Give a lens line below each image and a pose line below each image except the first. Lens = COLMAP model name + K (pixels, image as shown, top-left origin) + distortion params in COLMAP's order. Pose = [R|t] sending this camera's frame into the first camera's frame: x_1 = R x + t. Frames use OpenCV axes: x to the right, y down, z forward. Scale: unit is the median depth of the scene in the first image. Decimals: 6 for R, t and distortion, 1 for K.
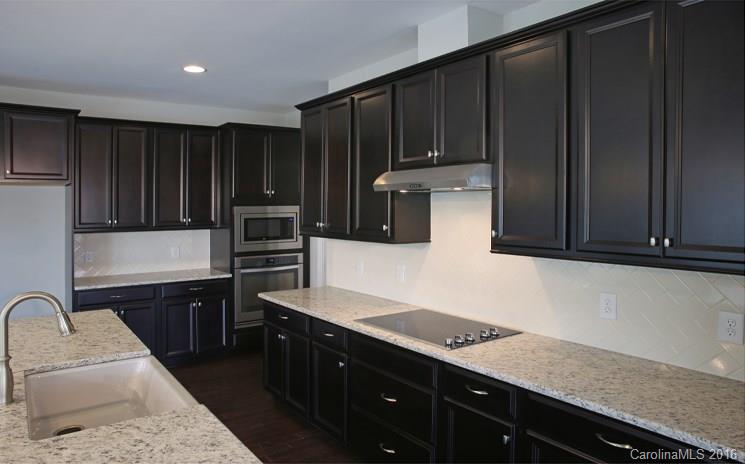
lens RADIAL K [[548.7, 0, 388.1], [0, 548.7, 199.7], [0, 0, 1]] dist [-0.069793, 0.013955]
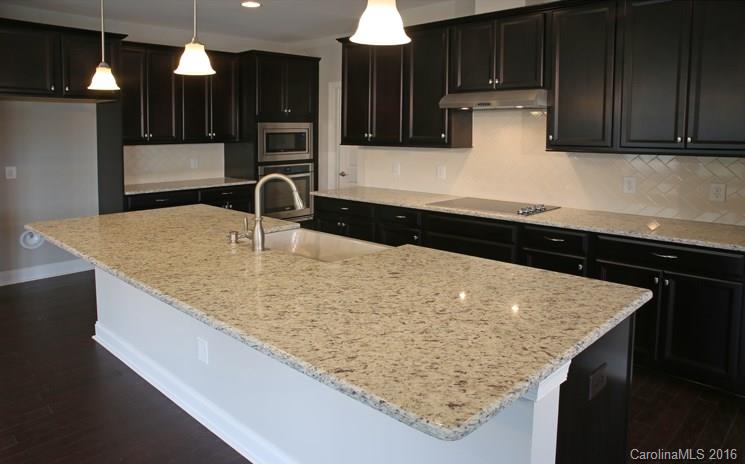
lens RADIAL K [[520.9, 0, 362.9], [0, 520.9, 158.0], [0, 0, 1]] dist [-0.048298, 0.008010]
pose [[0.991314, 0.000018, 0.131517, -0.293241], [-0.008797, 0.997769, 0.066173, 0.017382], [-0.131222, -0.066755, 0.989103, -0.182744]]
